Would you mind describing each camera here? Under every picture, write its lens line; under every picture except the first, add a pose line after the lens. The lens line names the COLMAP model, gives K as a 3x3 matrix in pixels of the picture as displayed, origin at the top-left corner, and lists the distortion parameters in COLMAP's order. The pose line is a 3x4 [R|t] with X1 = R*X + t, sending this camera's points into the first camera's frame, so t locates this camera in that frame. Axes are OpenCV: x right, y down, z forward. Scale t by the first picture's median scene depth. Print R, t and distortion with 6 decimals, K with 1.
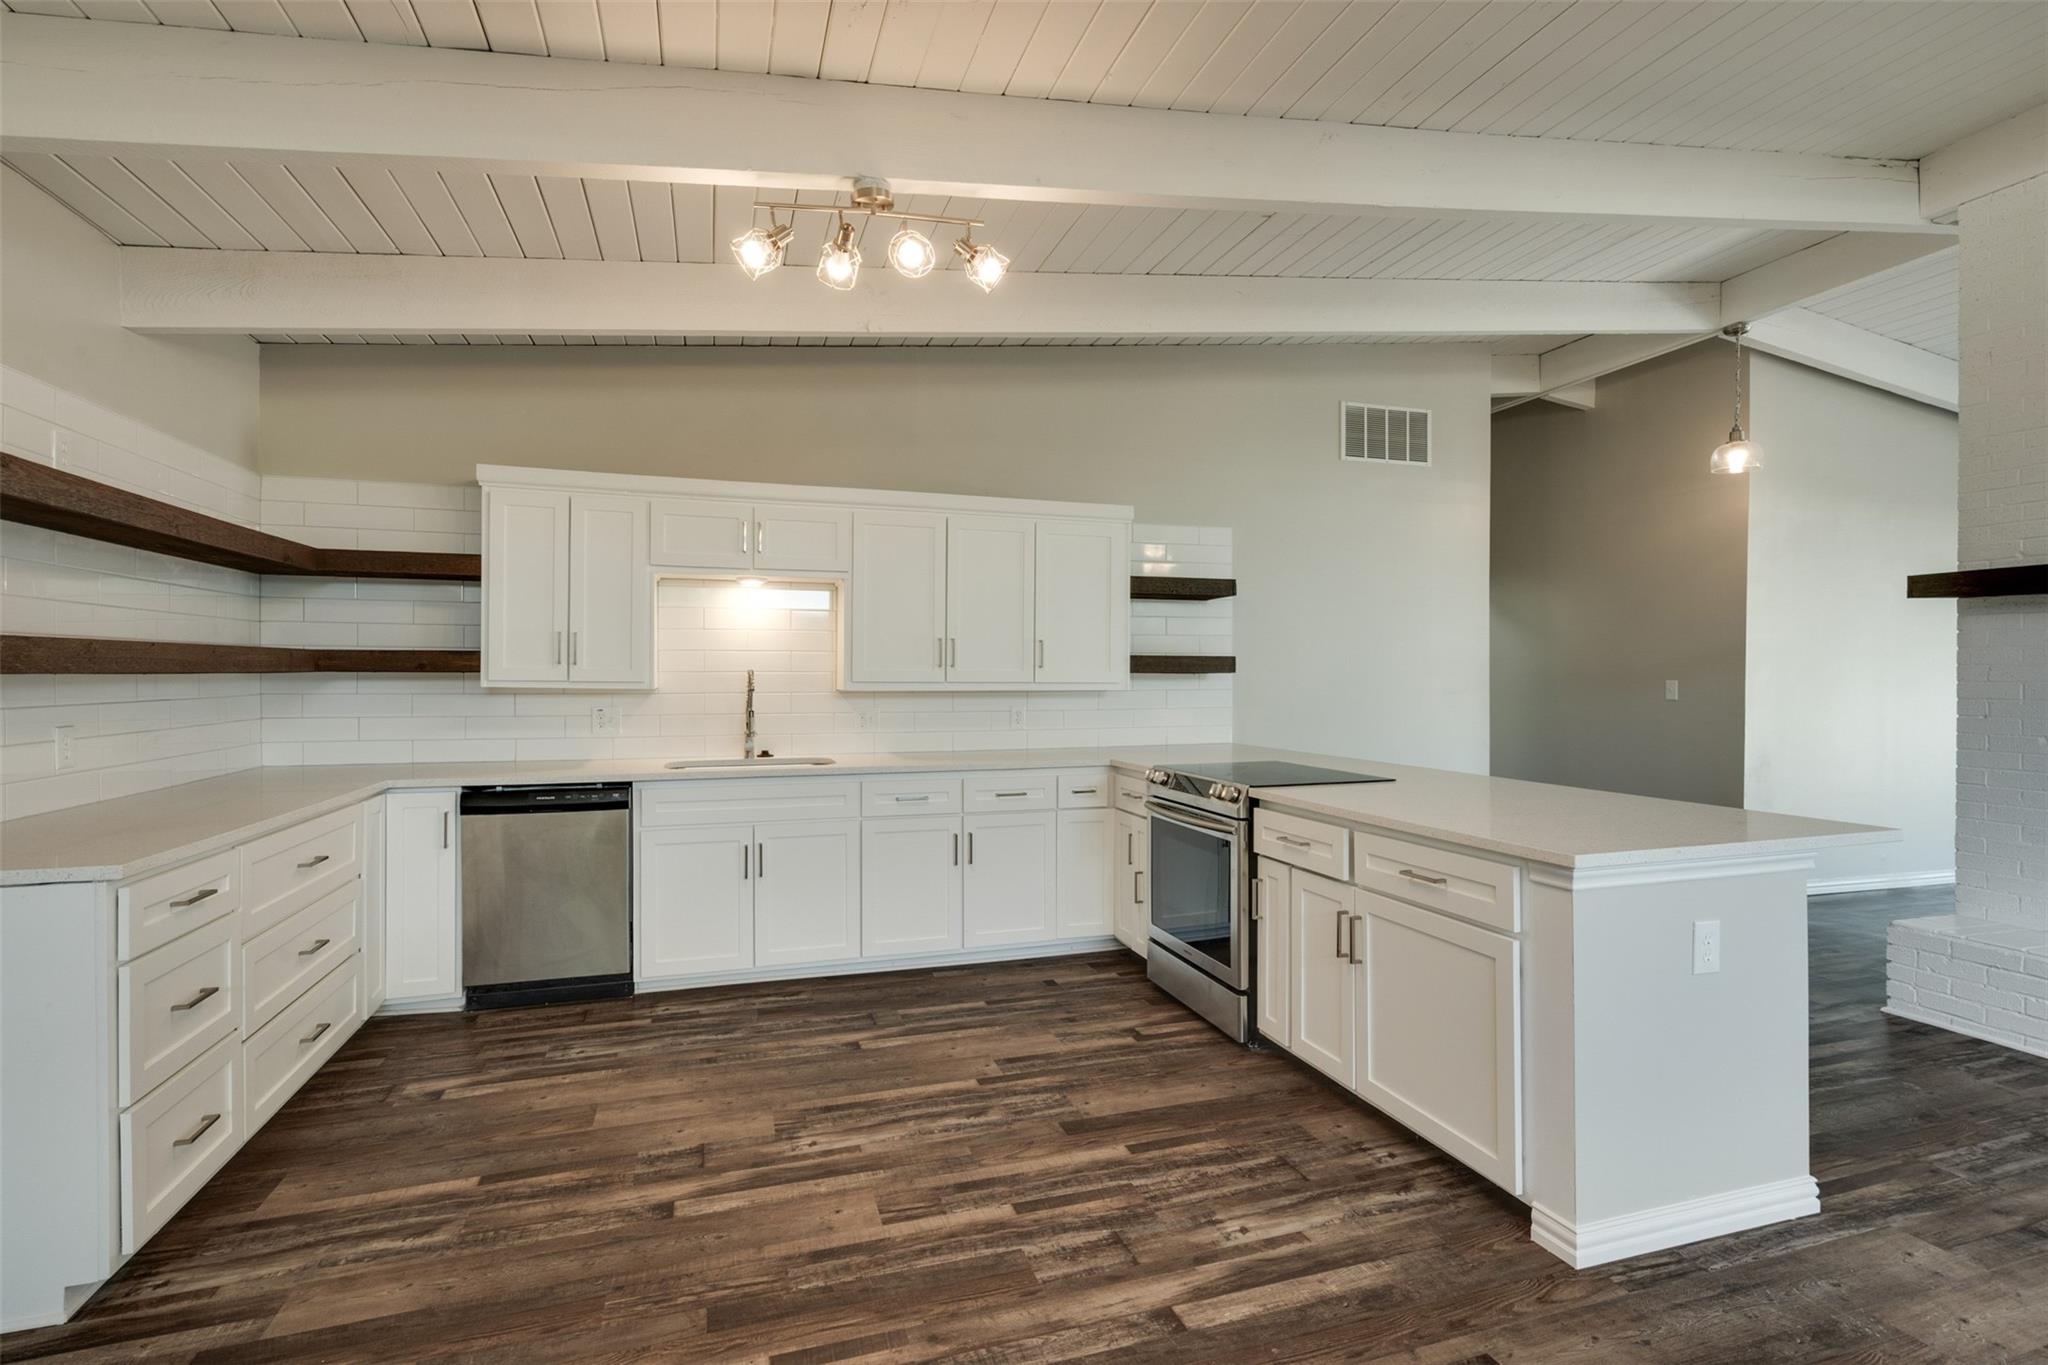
lens RADIAL K [[964.4, 0, 1024.0], [0, 964.4, 682.5], [0, 0, 1]] dist [-0.003511, -0.000142]
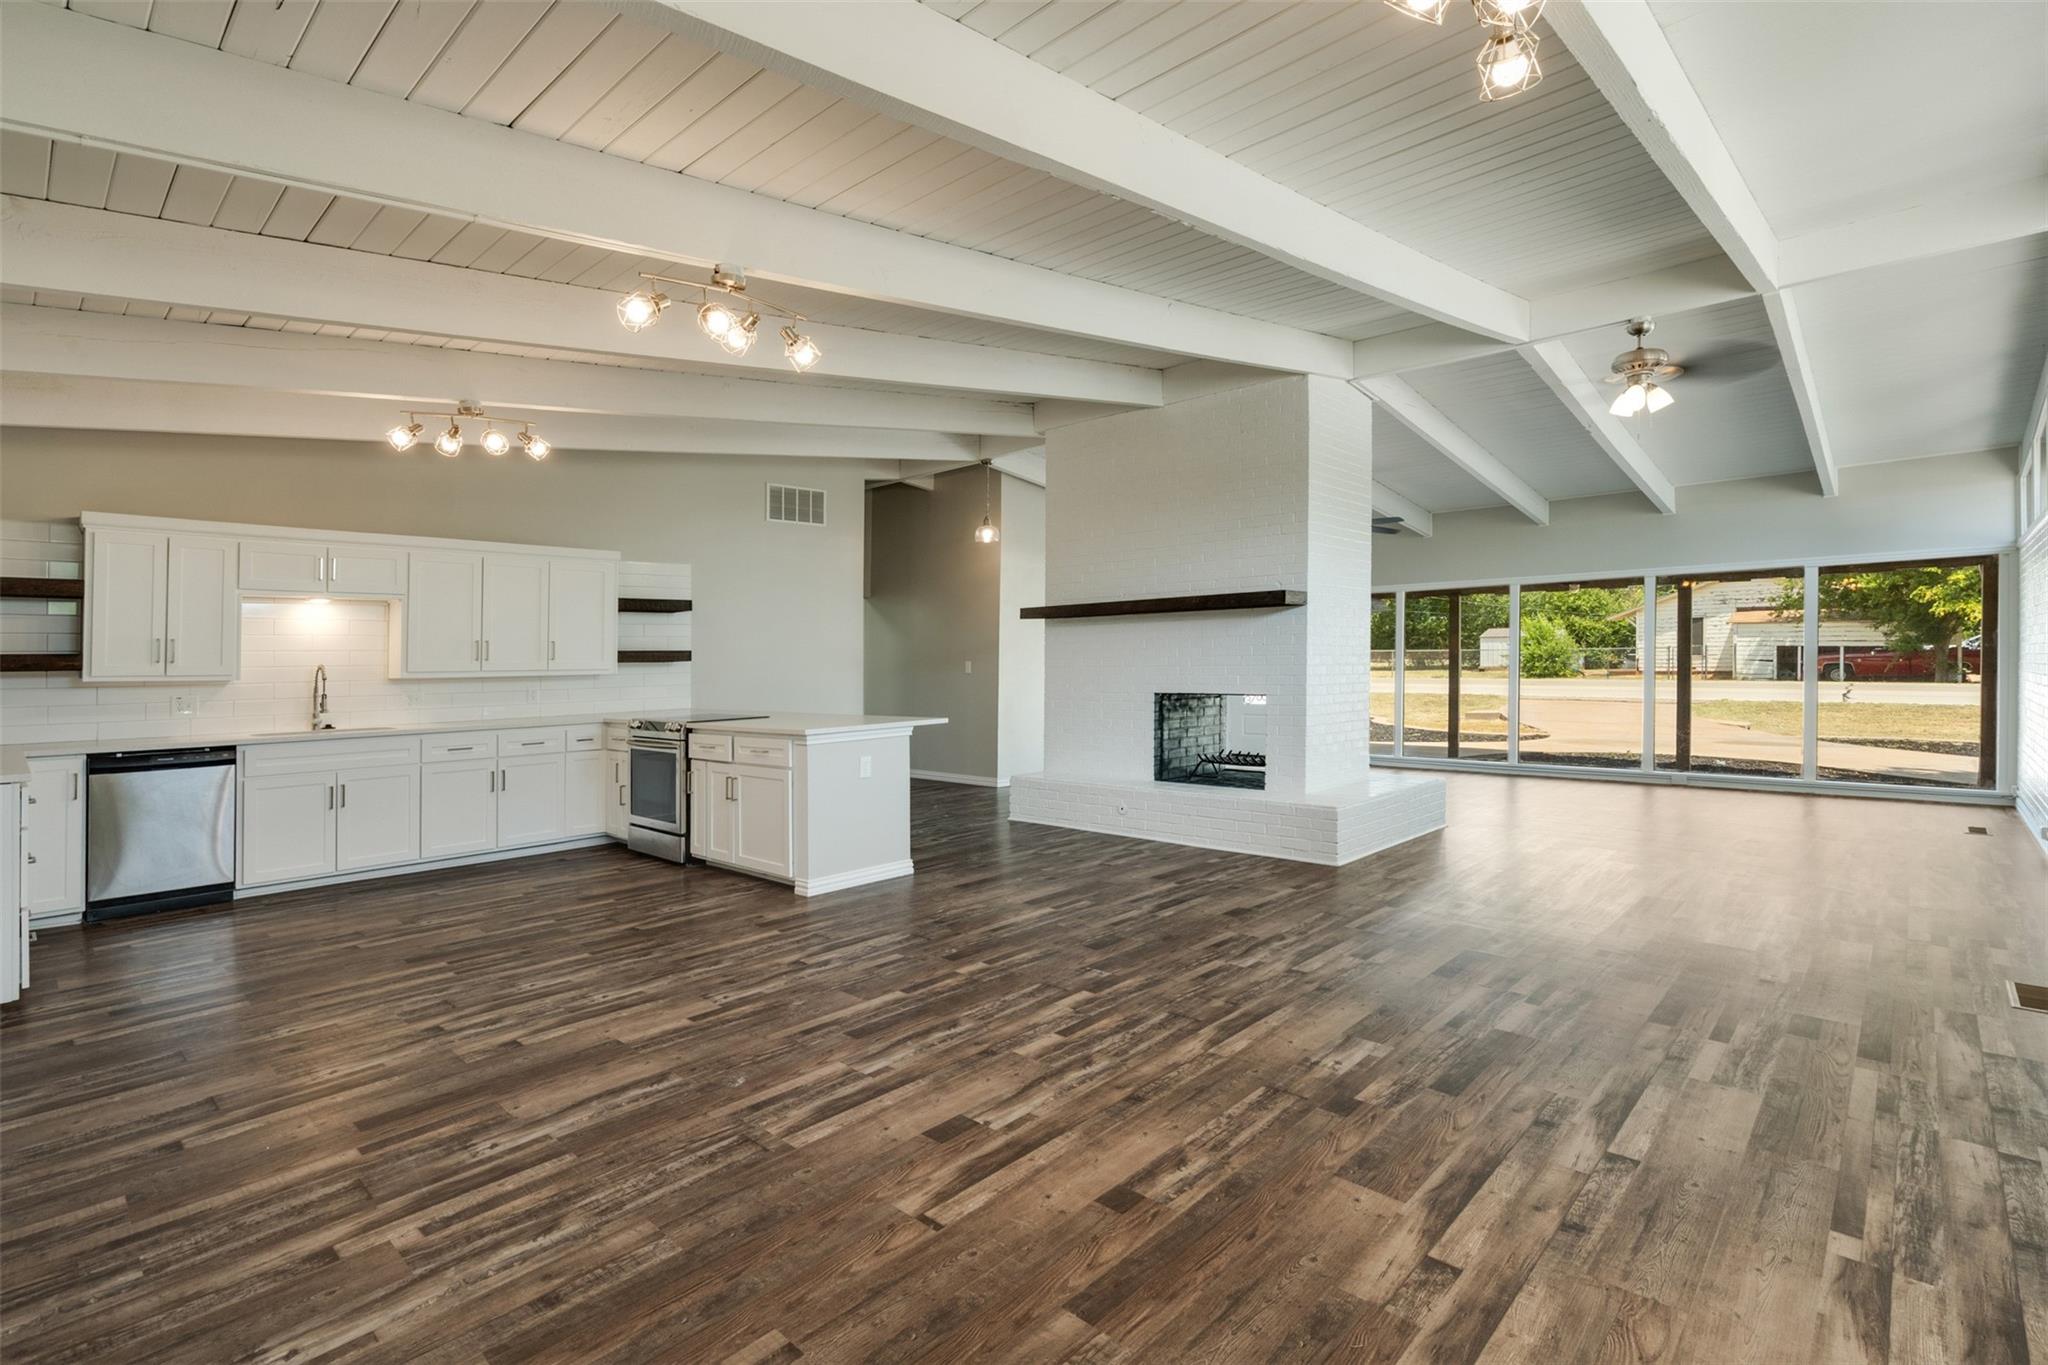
lens RADIAL K [[973.2, 0, 1015.9], [0, 973.2, 604.7], [0, 0, 1]] dist [-0.003678, -0.000414]
pose [[0.879199, 0.010911, 0.476330, -0.080111], [0.022420, 0.997683, -0.064234, 0.013799], [-0.475927, 0.067154, 0.876917, -0.754233]]
